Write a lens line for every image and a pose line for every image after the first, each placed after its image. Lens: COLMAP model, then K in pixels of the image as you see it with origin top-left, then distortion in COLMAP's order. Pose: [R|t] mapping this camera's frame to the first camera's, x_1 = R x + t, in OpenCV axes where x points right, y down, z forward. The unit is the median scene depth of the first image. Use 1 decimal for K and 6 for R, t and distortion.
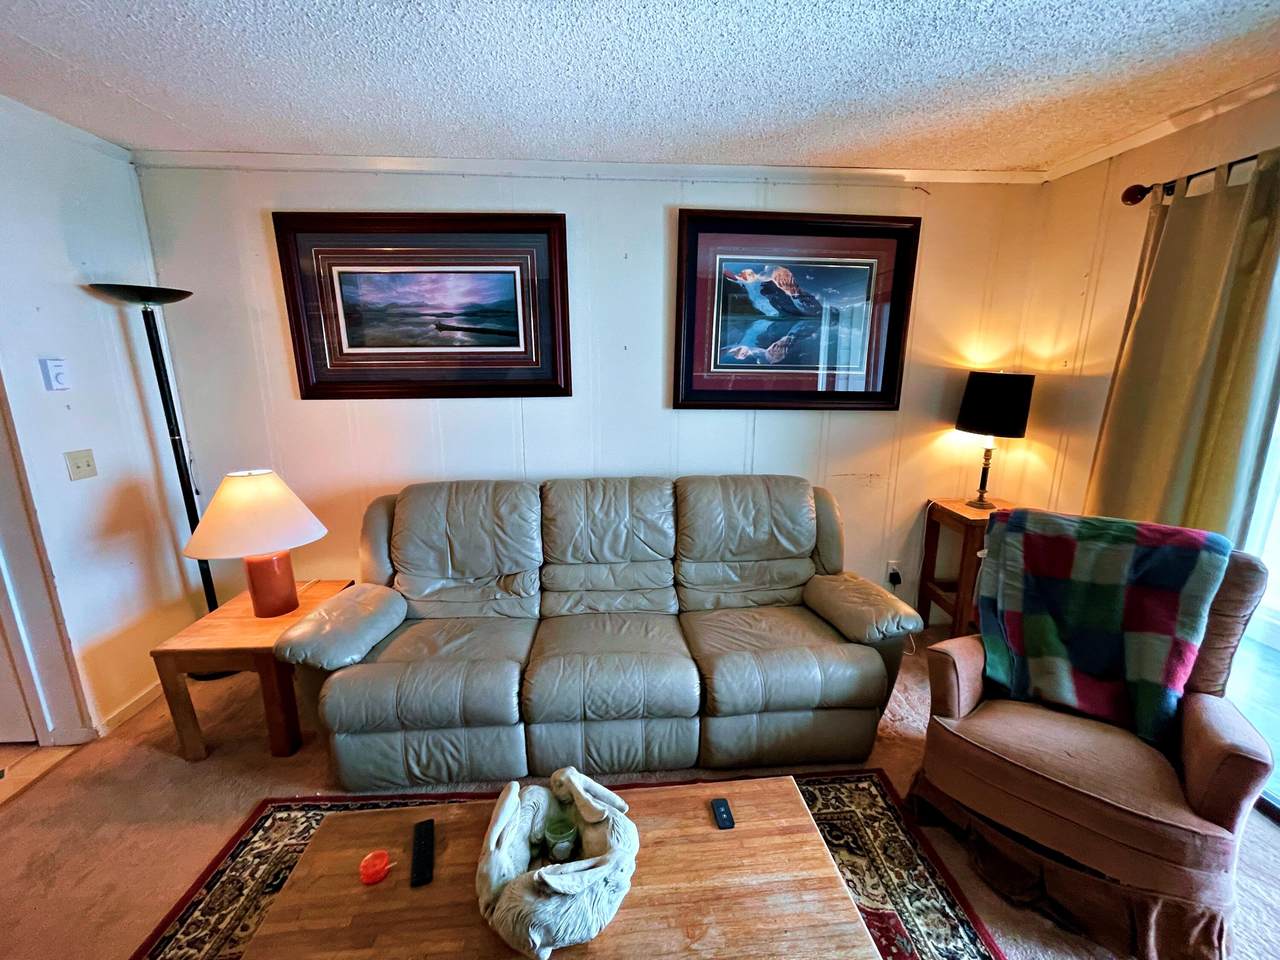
lens RADIAL K [[525.7, 0, 636.8], [0, 525.7, 475.0], [0, 0, 1]] dist [-0.002347, 0.000306]
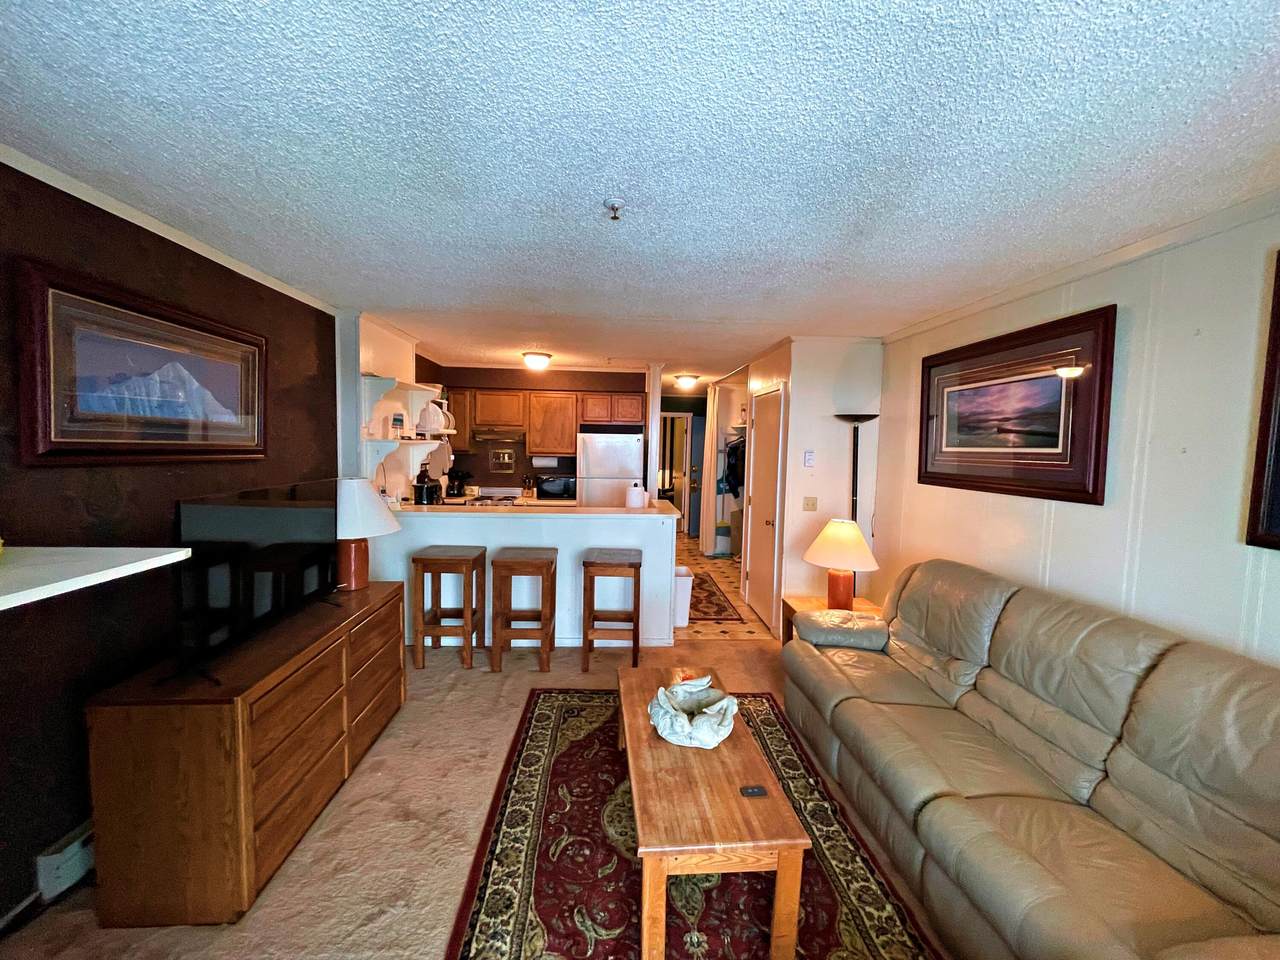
lens RADIAL K [[525.7, 0, 639.3], [0, 525.7, 478.7], [0, 0, 1]] dist [-0.002347, 0.000306]
pose [[-0.002184, 0.066865, -0.997760, 0.757016], [-0.243487, 0.967698, 0.065384, -0.069777], [0.969902, 0.243084, 0.014167, 0.271399]]
